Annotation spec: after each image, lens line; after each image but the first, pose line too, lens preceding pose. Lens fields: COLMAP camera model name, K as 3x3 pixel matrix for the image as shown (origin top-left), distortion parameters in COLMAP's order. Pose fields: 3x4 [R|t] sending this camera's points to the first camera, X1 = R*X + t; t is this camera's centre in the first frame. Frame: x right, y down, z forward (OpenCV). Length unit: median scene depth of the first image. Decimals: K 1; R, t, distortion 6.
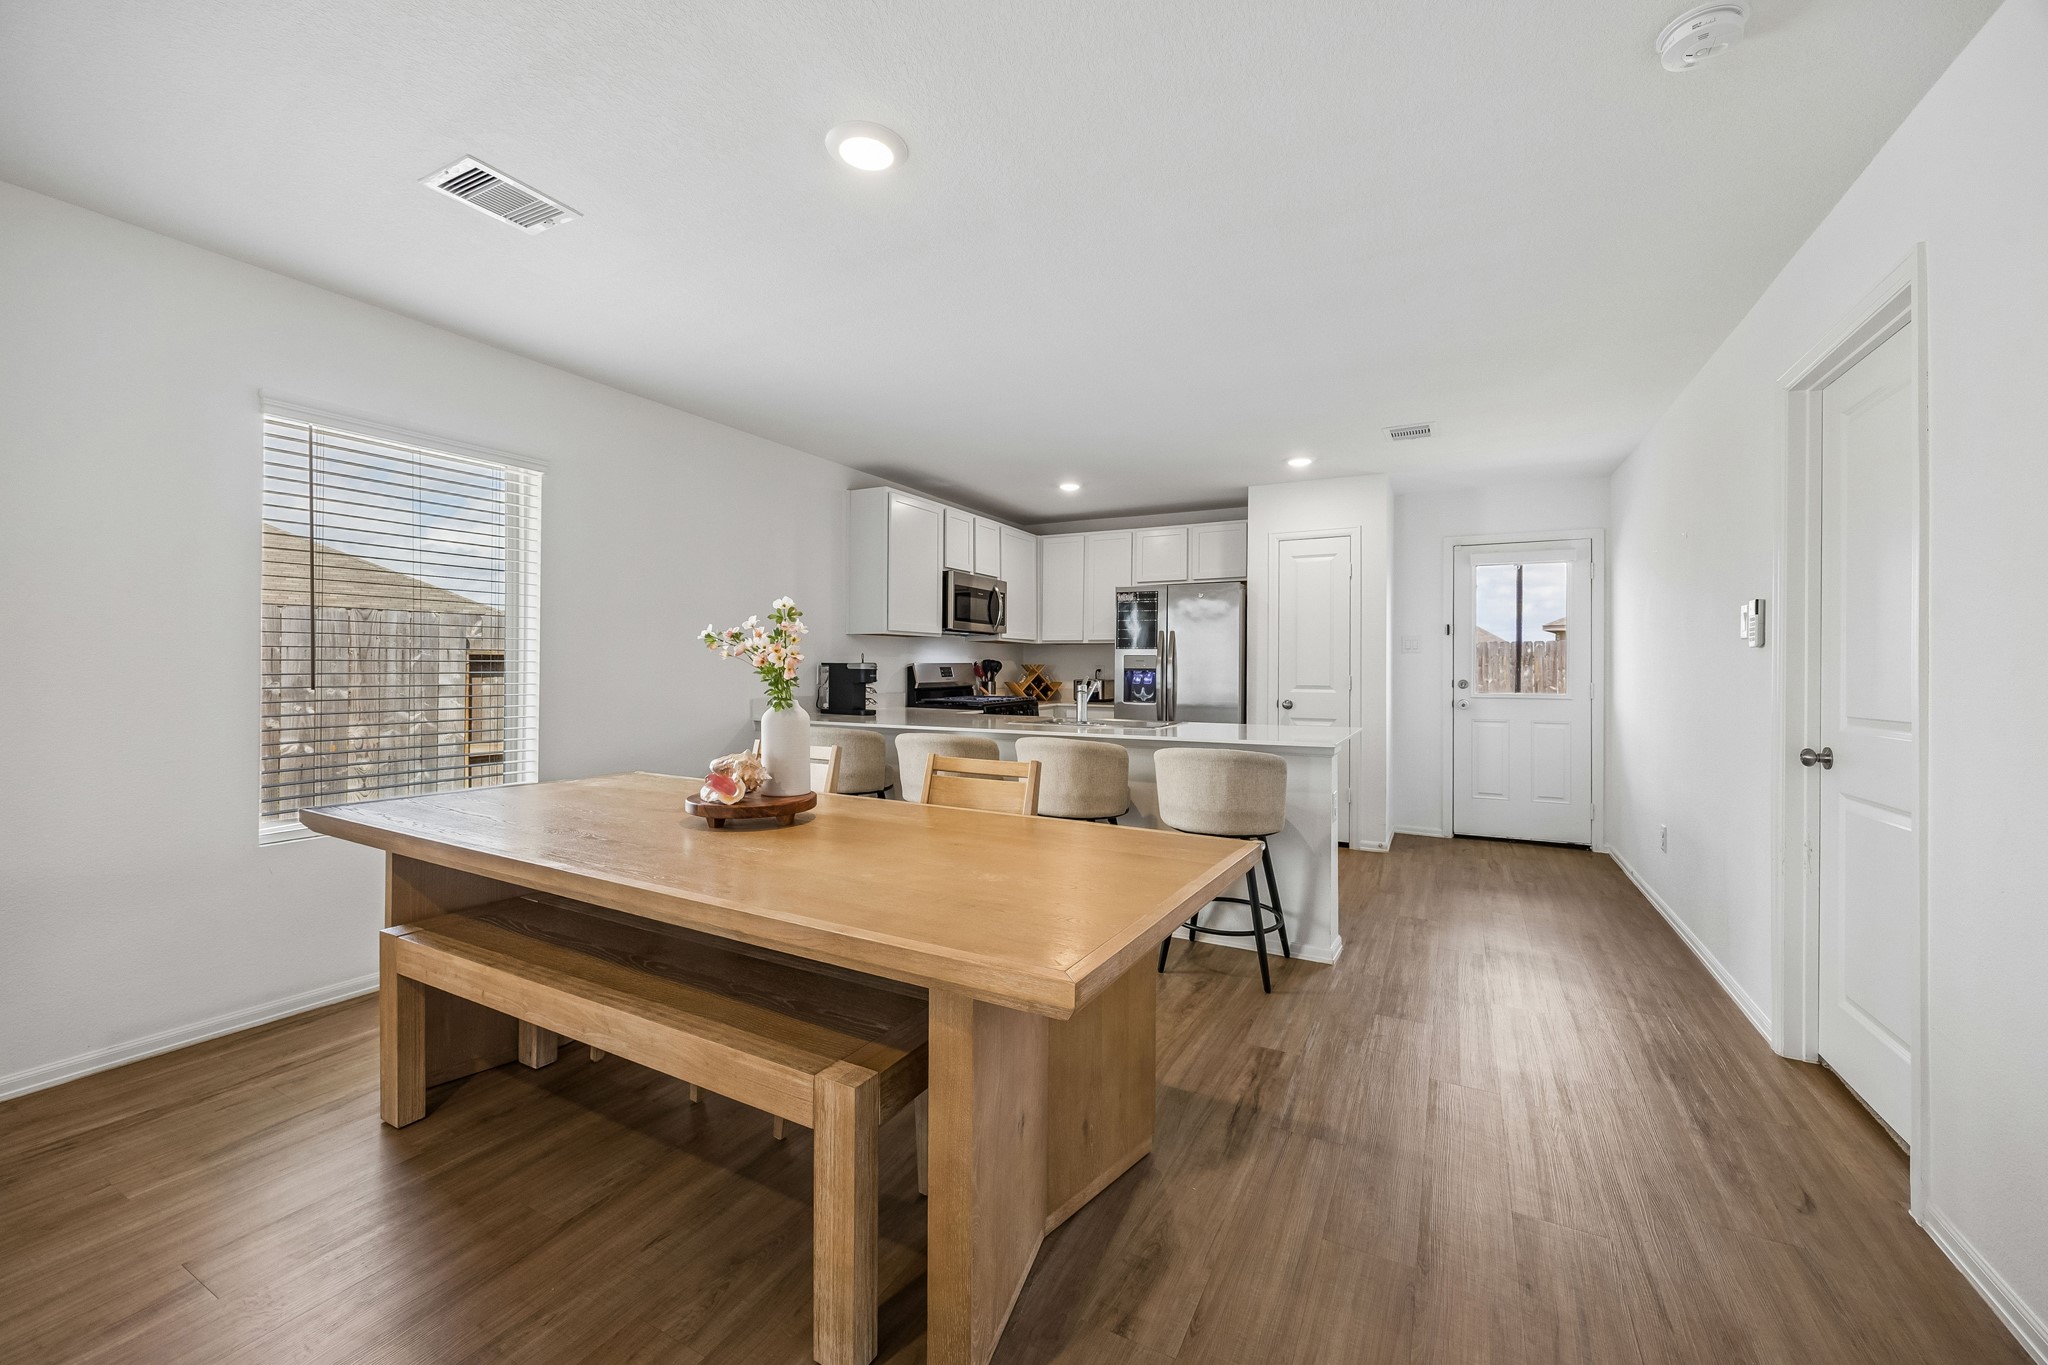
lens RADIAL K [[788.2, 0, 1042.8], [0, 788.2, 666.4], [0, 0, 1]] dist [-0.000327, -0.000050]
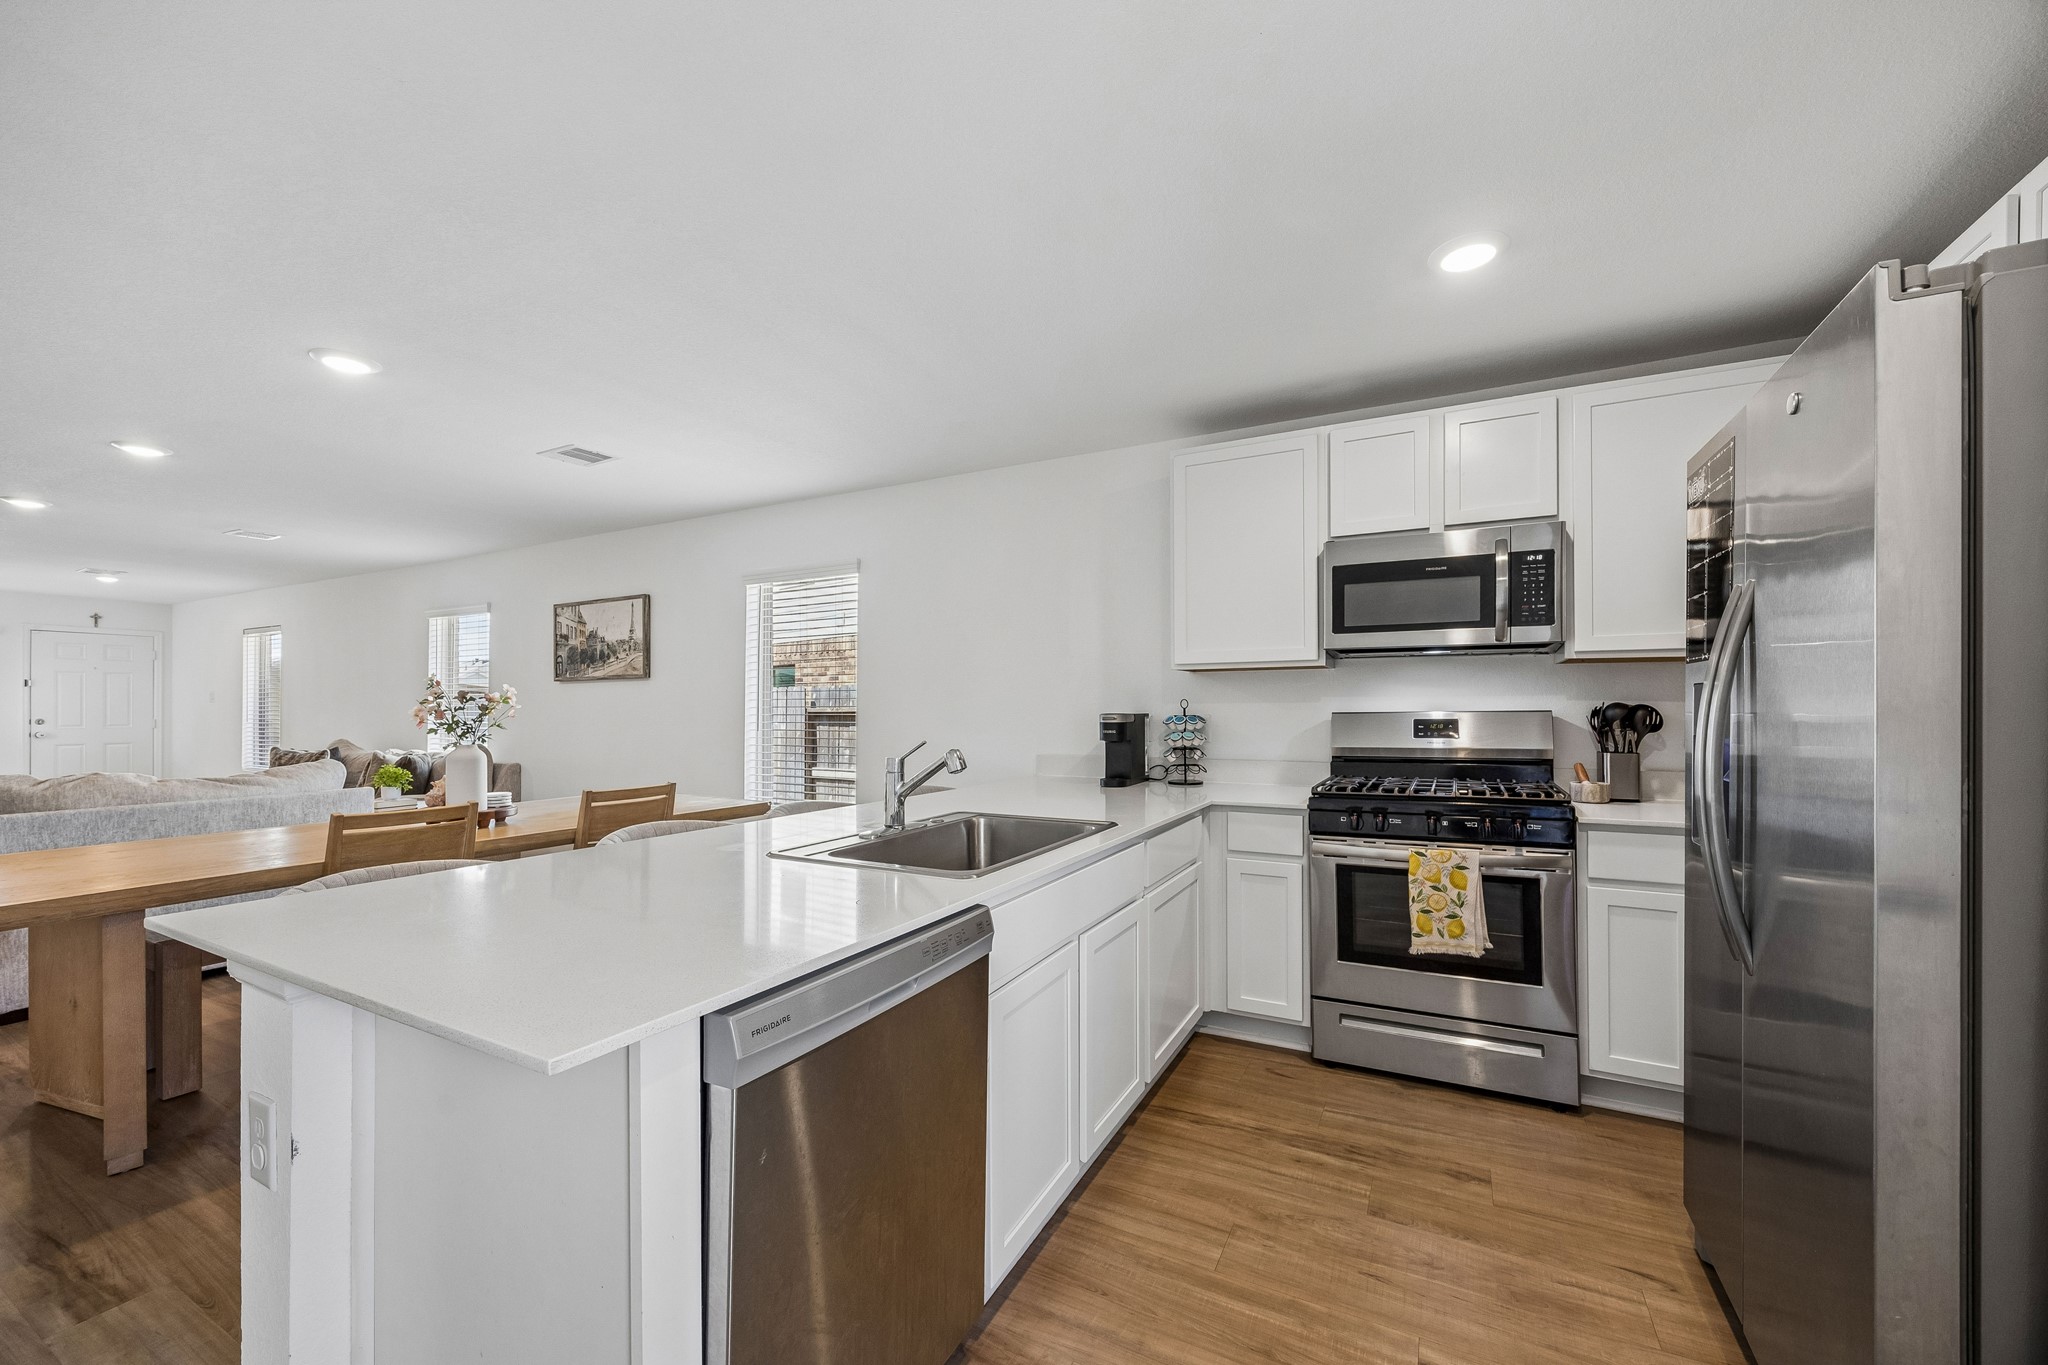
lens RADIAL K [[790.6, 0, 1028.7], [0, 790.6, 705.6], [0, 0, 1]] dist [0.000504, 0.000060]
pose [[-0.000362, -0.022741, -0.999741, 0.419914], [-0.002374, 0.999739, -0.022740, 0.004501], [0.999997, 0.002366, -0.000416, 0.777837]]
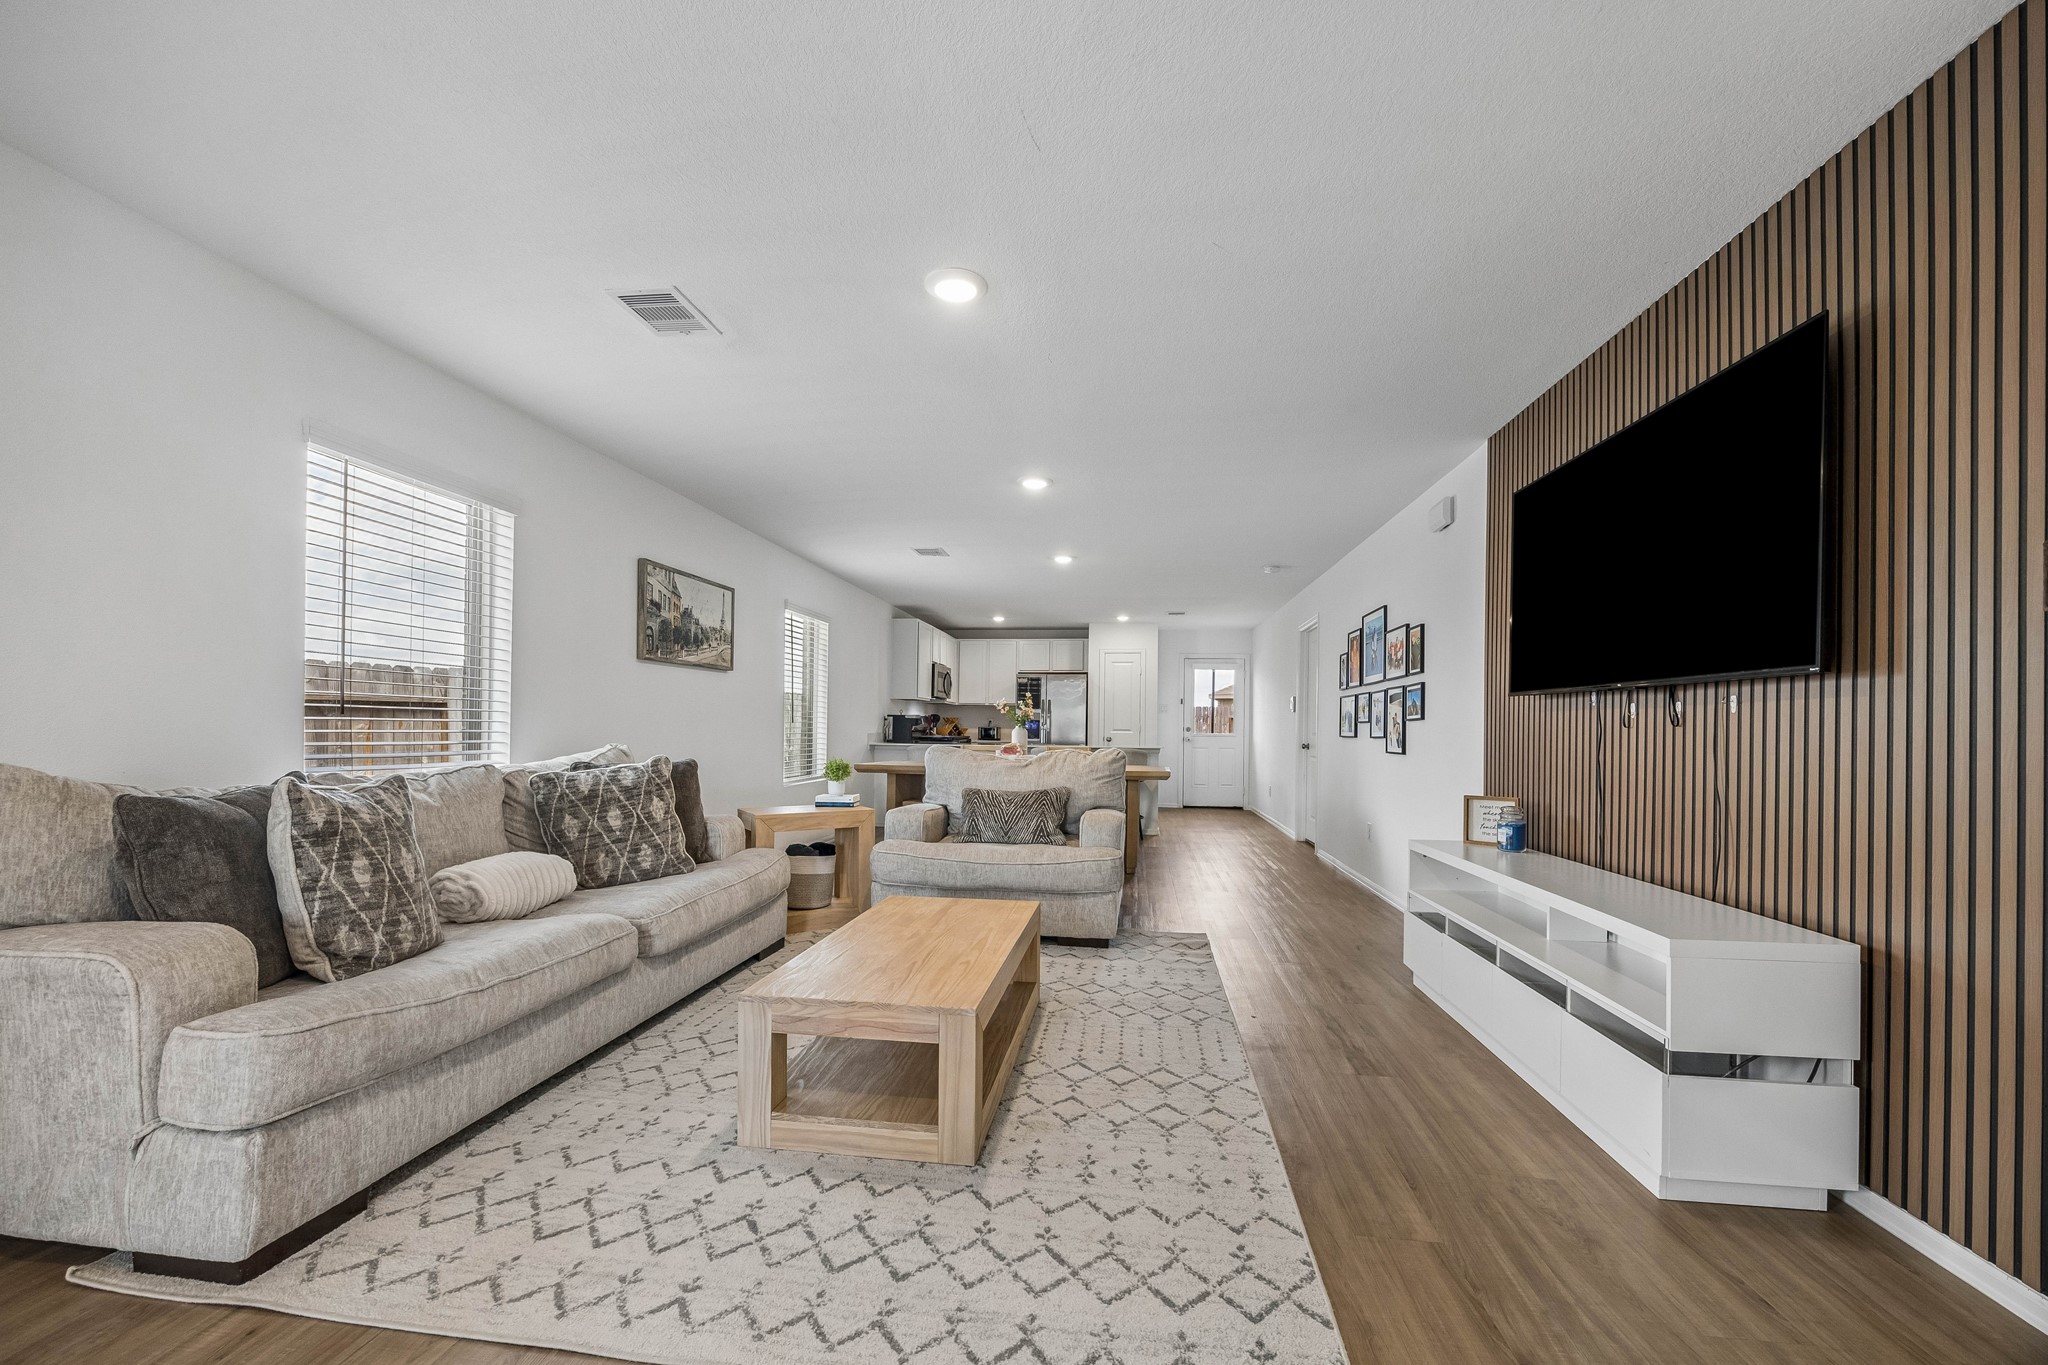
lens RADIAL K [[788.4, 0, 1015.1], [0, 788.4, 725.1], [0, 0, 1]] dist [0.000222, 0.000012]
pose [[0.944010, 0.001504, 0.329914, -0.522929], [-0.001357, 0.999999, -0.000677, 0.017225], [-0.329915, 0.000191, 0.944011, -0.712123]]
